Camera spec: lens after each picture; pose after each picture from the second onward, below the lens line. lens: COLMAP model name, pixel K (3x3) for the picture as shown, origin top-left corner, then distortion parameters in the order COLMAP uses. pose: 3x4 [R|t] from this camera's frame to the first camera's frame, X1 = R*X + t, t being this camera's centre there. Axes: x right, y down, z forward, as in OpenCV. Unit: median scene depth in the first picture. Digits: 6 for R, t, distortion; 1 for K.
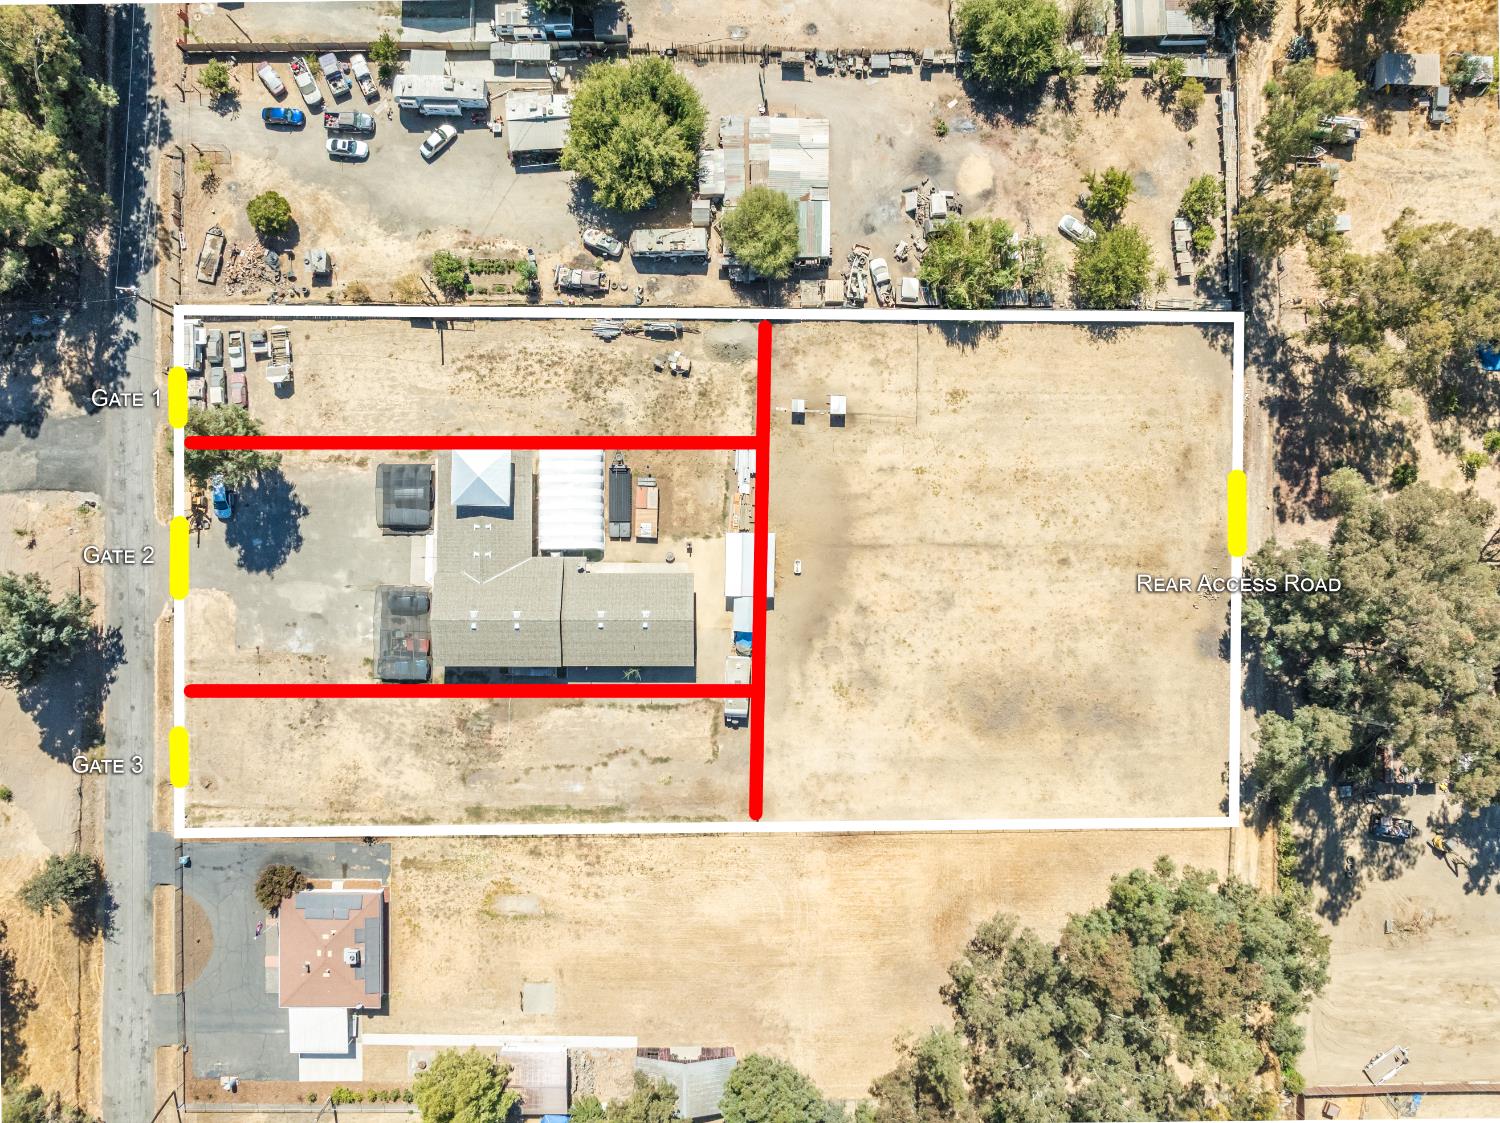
lens RADIAL K [[1052.7, 0, 750.0], [0, 1052.7, 561.5], [0, 0, 1]] dist [-0.002128, -0.063476]
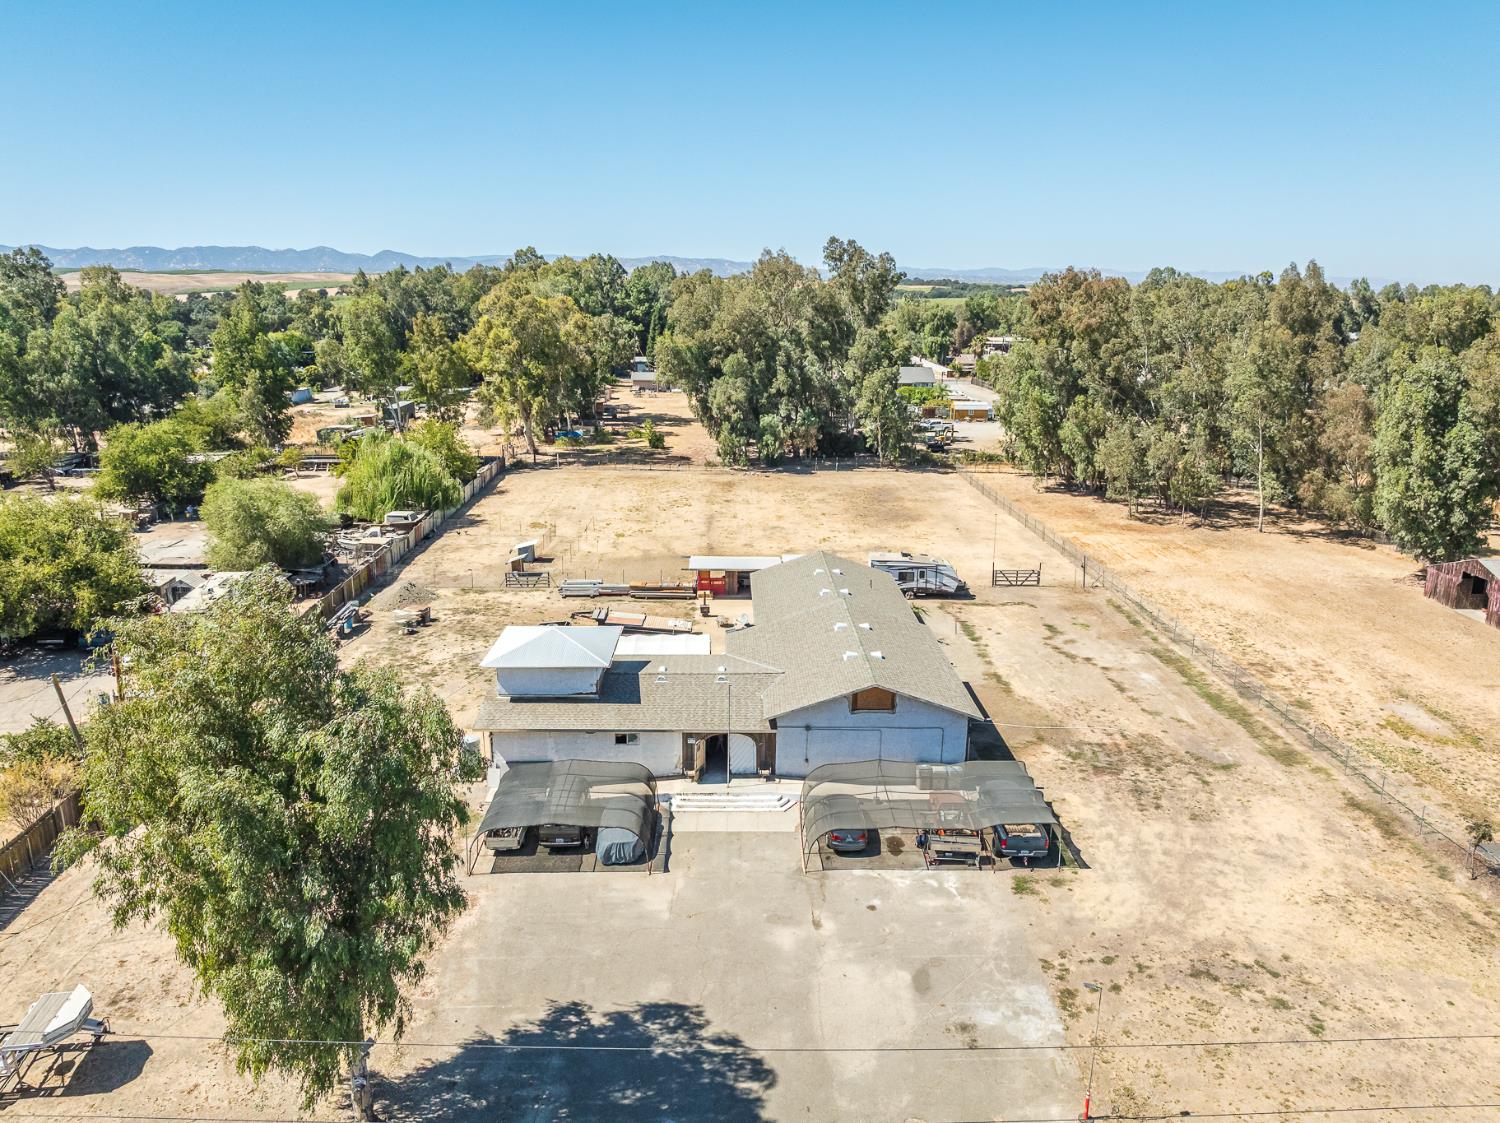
lens RADIAL K [[1052.7, 0, 750.0], [0, 1052.7, 561.5], [0, 0, 1]] dist [-0.002128, -0.063476]
pose [[-0.026927, -0.284514, 0.958294, -0.656572], [0.998730, 0.033187, 0.037917, -0.013799], [-0.042591, 0.958097, 0.283259, 0.790267]]
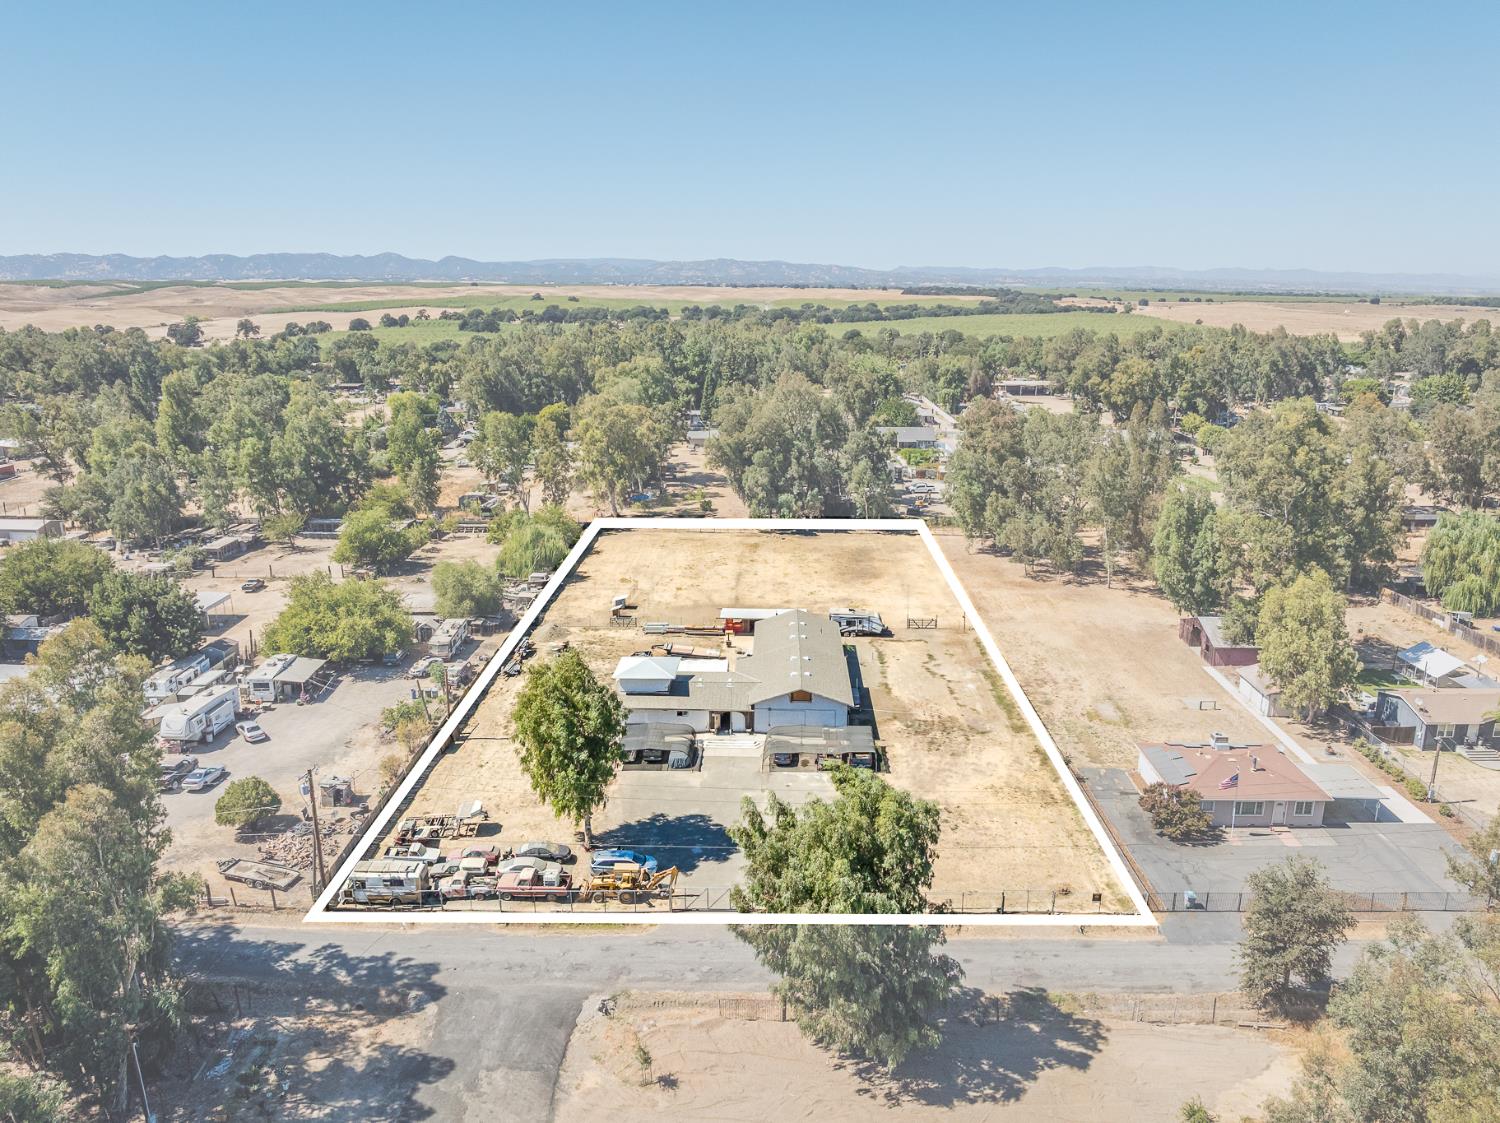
lens RADIAL K [[1052.7, 0, 750.0], [0, 1052.7, 561.5], [0, 0, 1]] dist [-0.002128, -0.063476]
pose [[0.025955, -0.284267, 0.958394, -1.068087], [0.999145, 0.038250, -0.015713, 0.019729], [-0.032192, 0.957982, 0.285017, 0.609611]]
